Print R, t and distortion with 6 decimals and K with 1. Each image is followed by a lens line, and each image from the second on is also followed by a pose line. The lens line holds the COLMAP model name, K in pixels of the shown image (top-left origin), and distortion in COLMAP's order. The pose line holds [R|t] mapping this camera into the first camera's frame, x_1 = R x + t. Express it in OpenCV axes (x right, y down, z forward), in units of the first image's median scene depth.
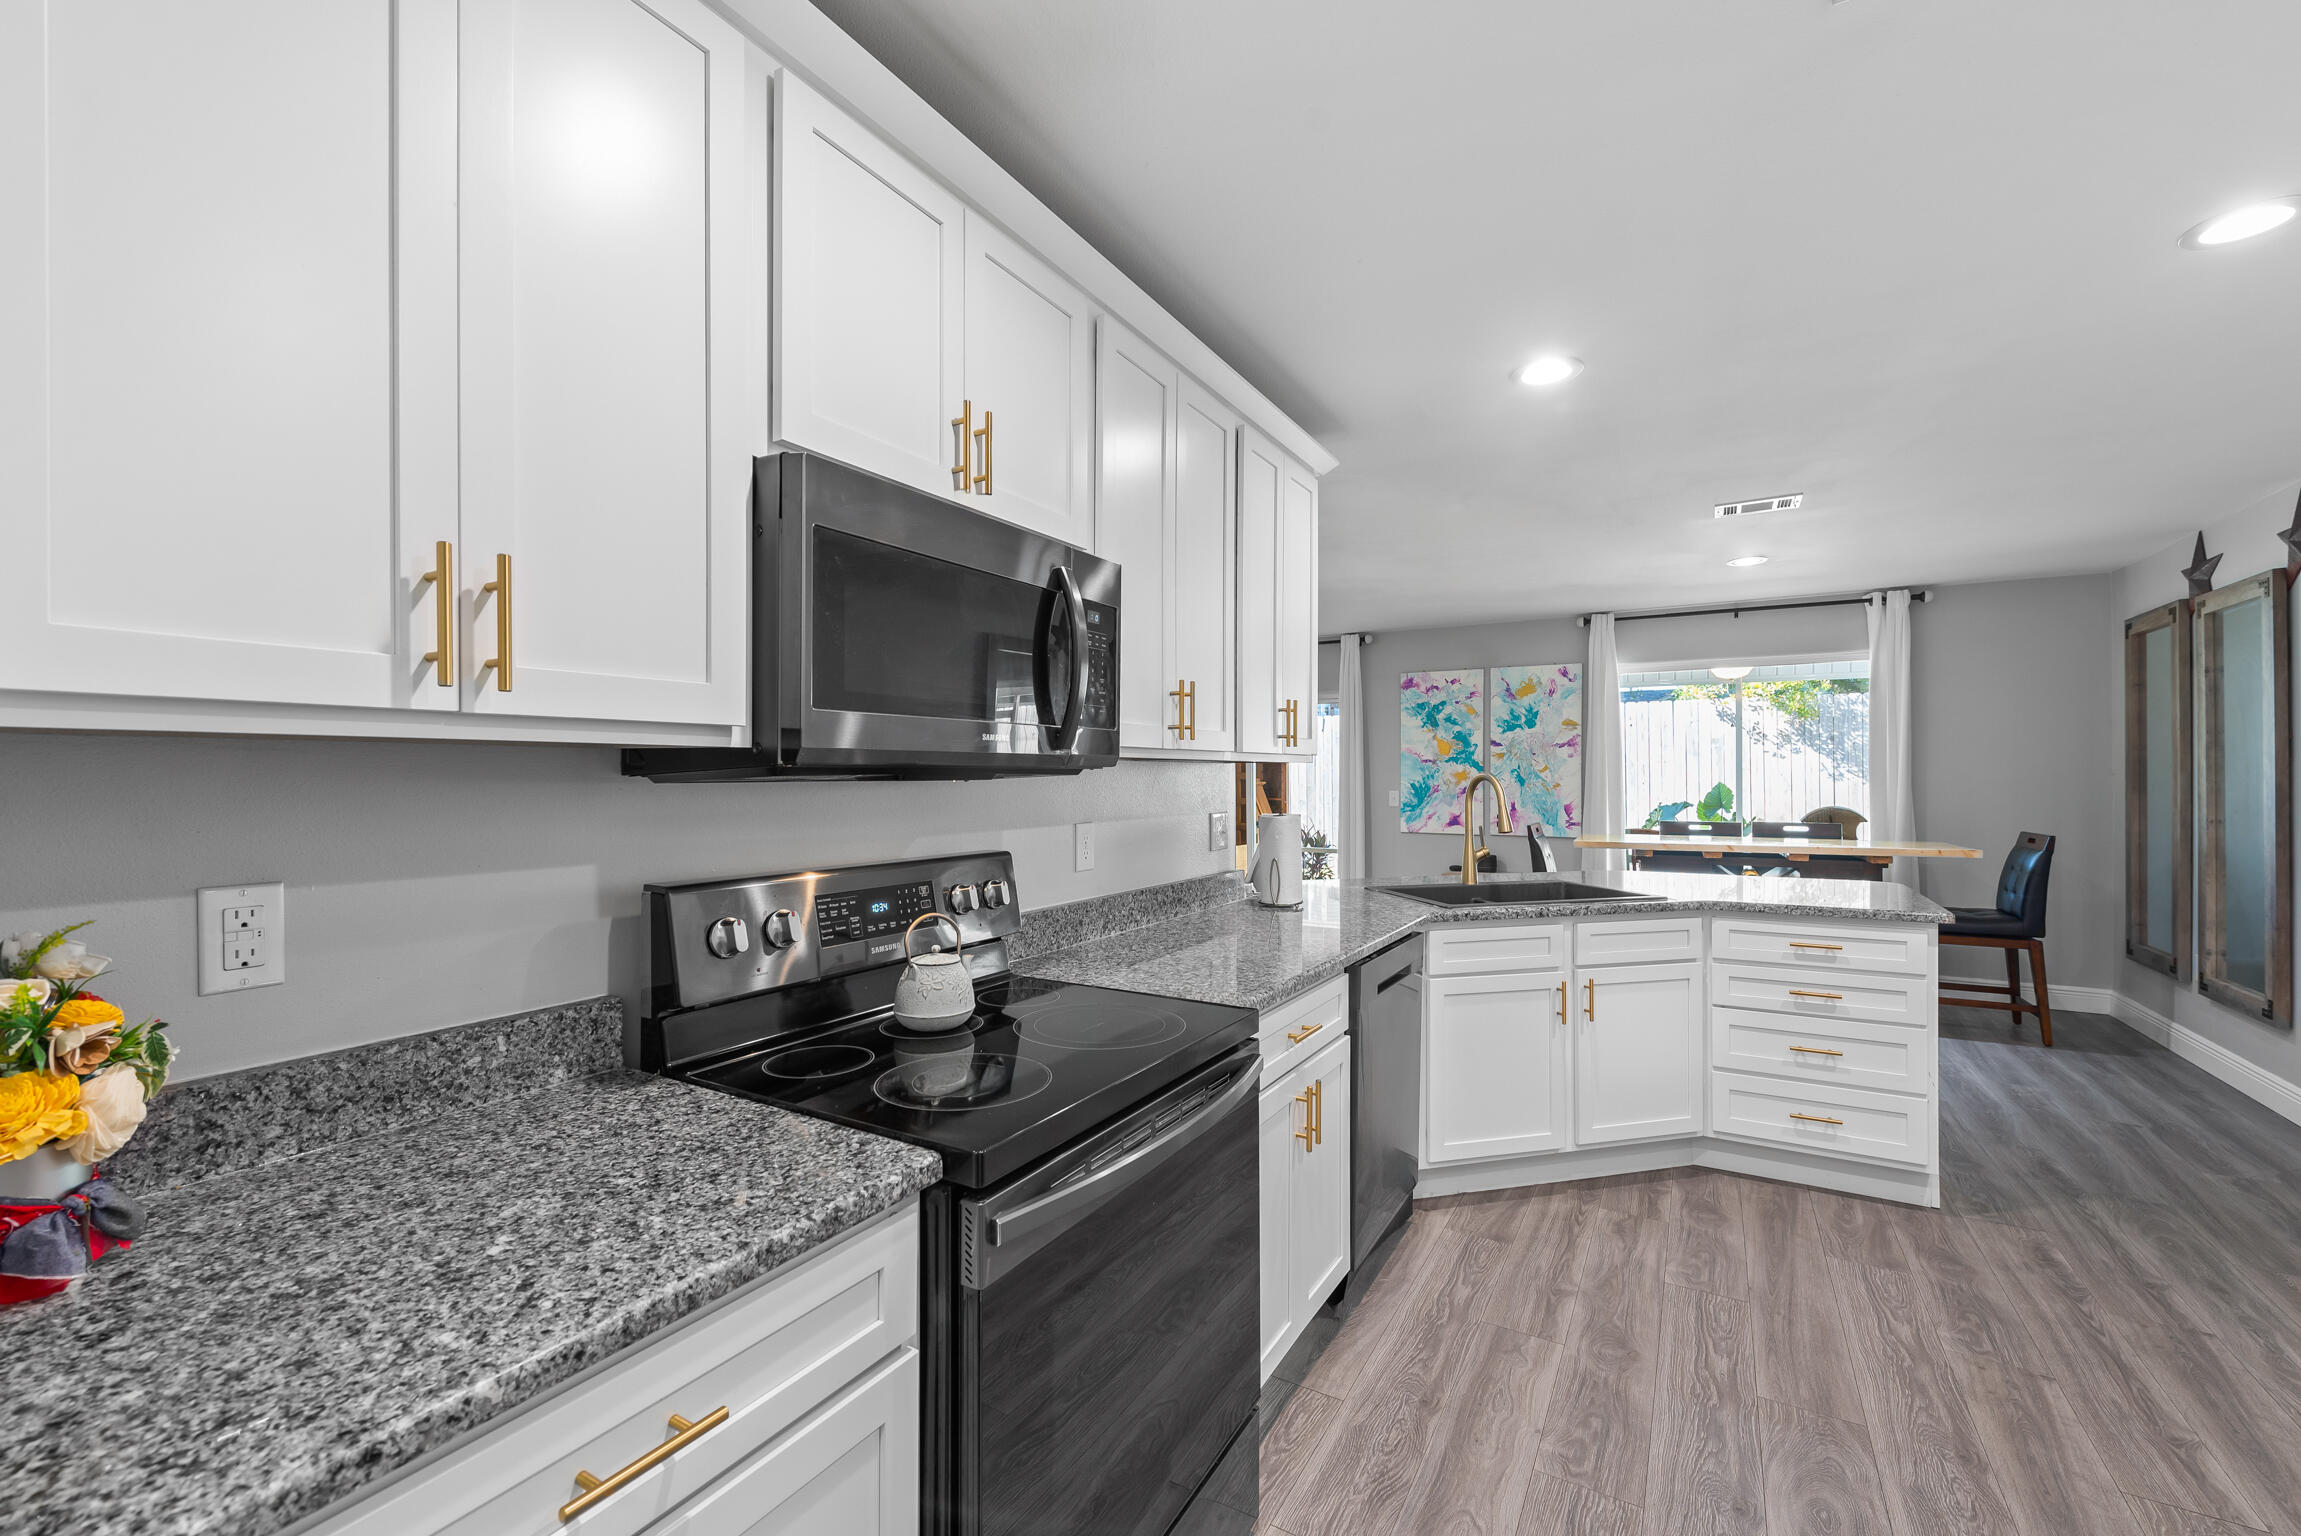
lens RADIAL K [[946.5, 0, 1151.9], [0, 946.5, 783.2], [0, 0, 1]] dist [0.001561, -0.000234]
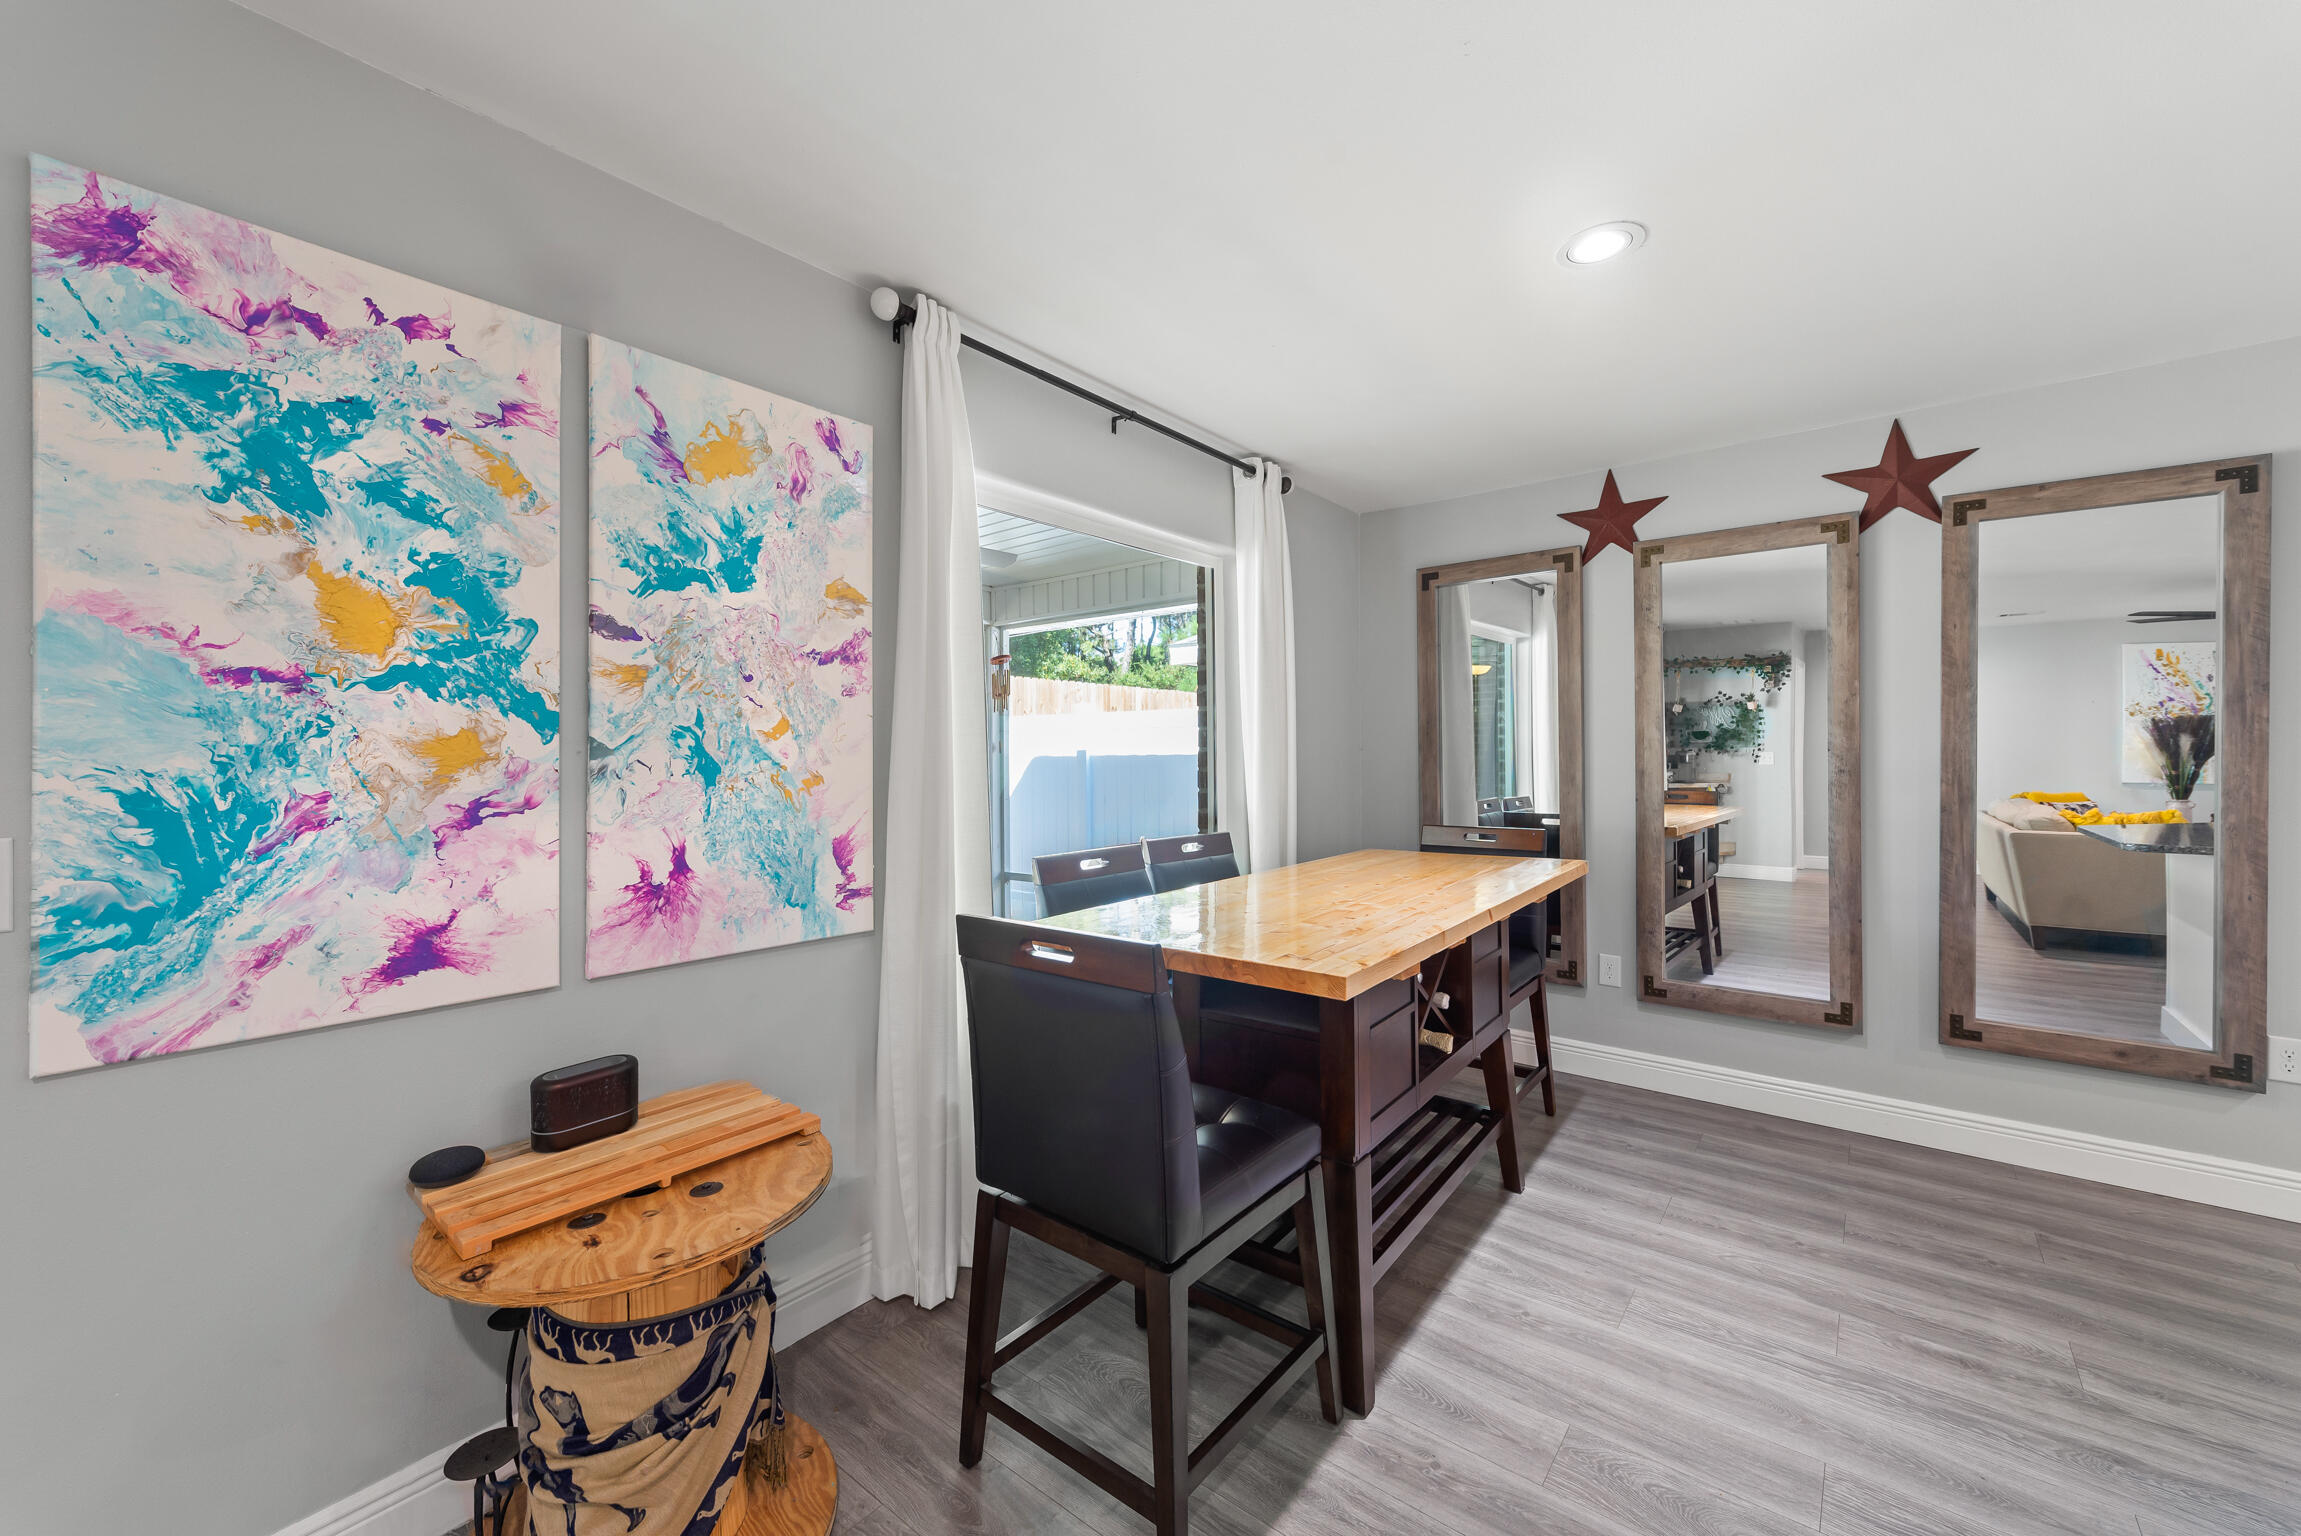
lens RADIAL K [[903.4, 0, 1156.7], [0, 903.4, 752.4], [0, 0, 1]] dist [0.011343, -0.003588]
pose [[0.147831, 0.003451, 0.989007, 0.309166], [0.012593, 0.999906, -0.005371, -0.009301], [-0.988932, 0.013248, 0.147774, 1.846195]]
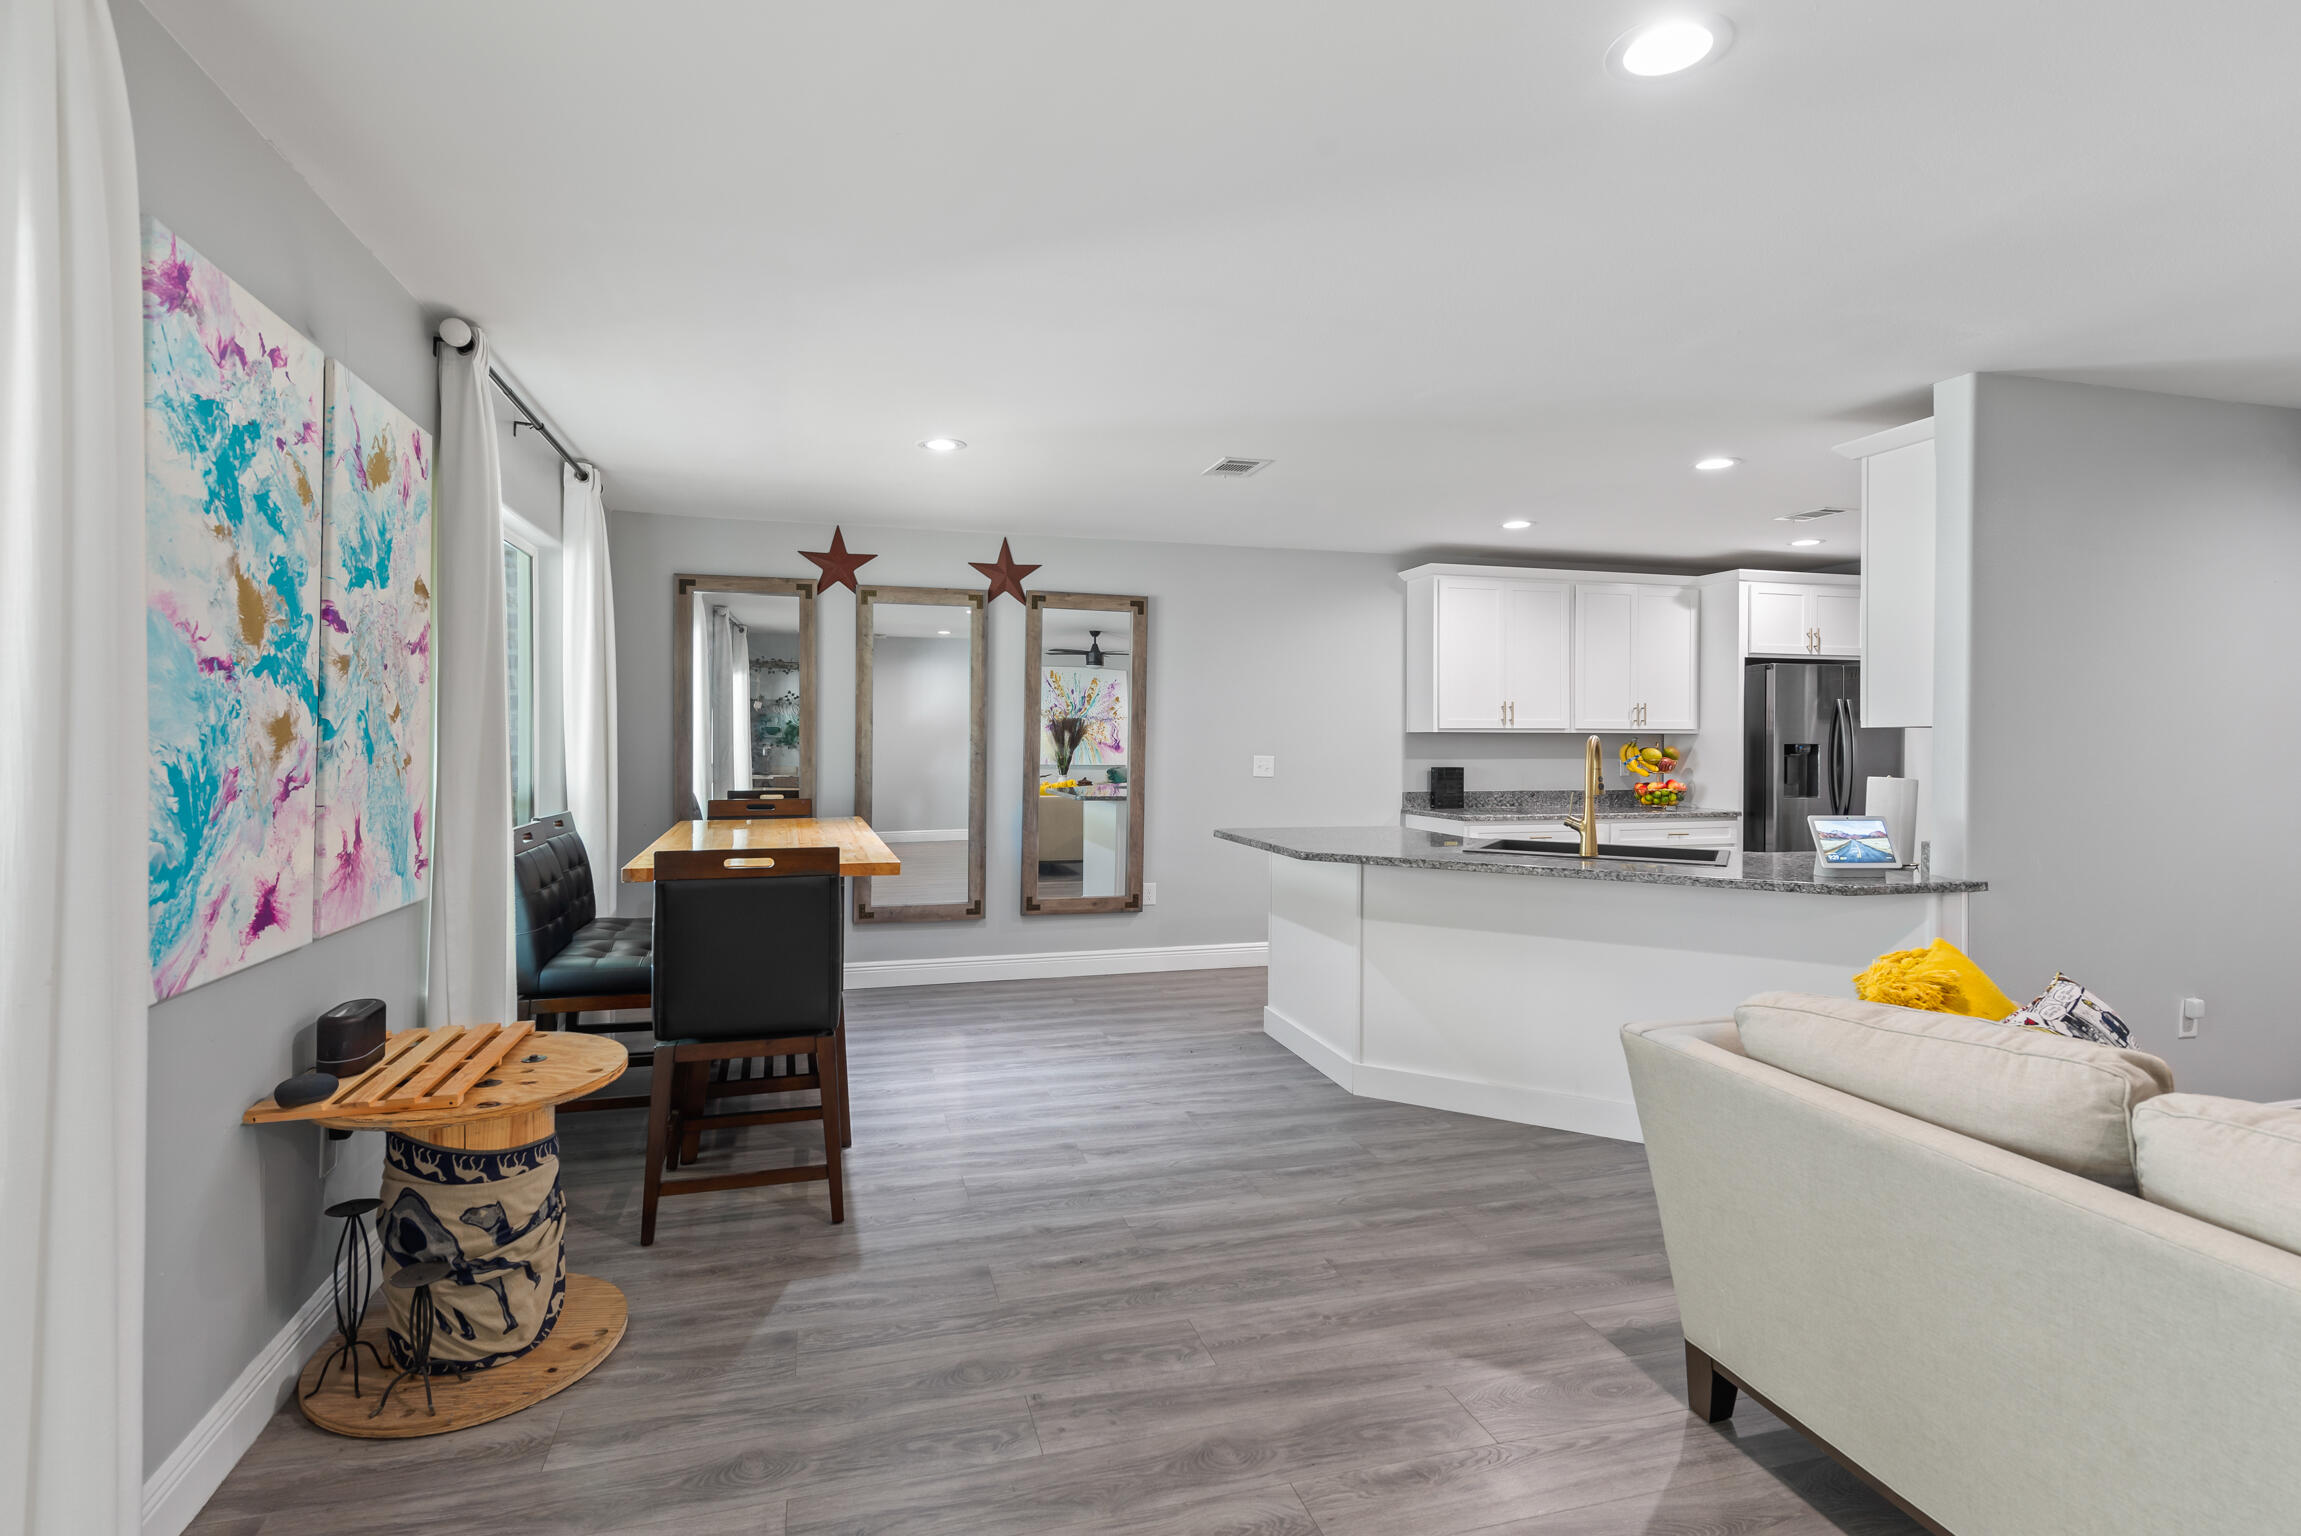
lens RADIAL K [[1087.4, 0, 1142.9], [0, 1087.4, 741.2], [0, 0, 1]] dist [0.028943, -0.017616]
pose [[-0.722957, -0.001345, 0.690892, -0.116868], [0.002278, 0.999988, 0.004332, -0.013335], [-0.690890, 0.004706, -0.722945, 2.436379]]
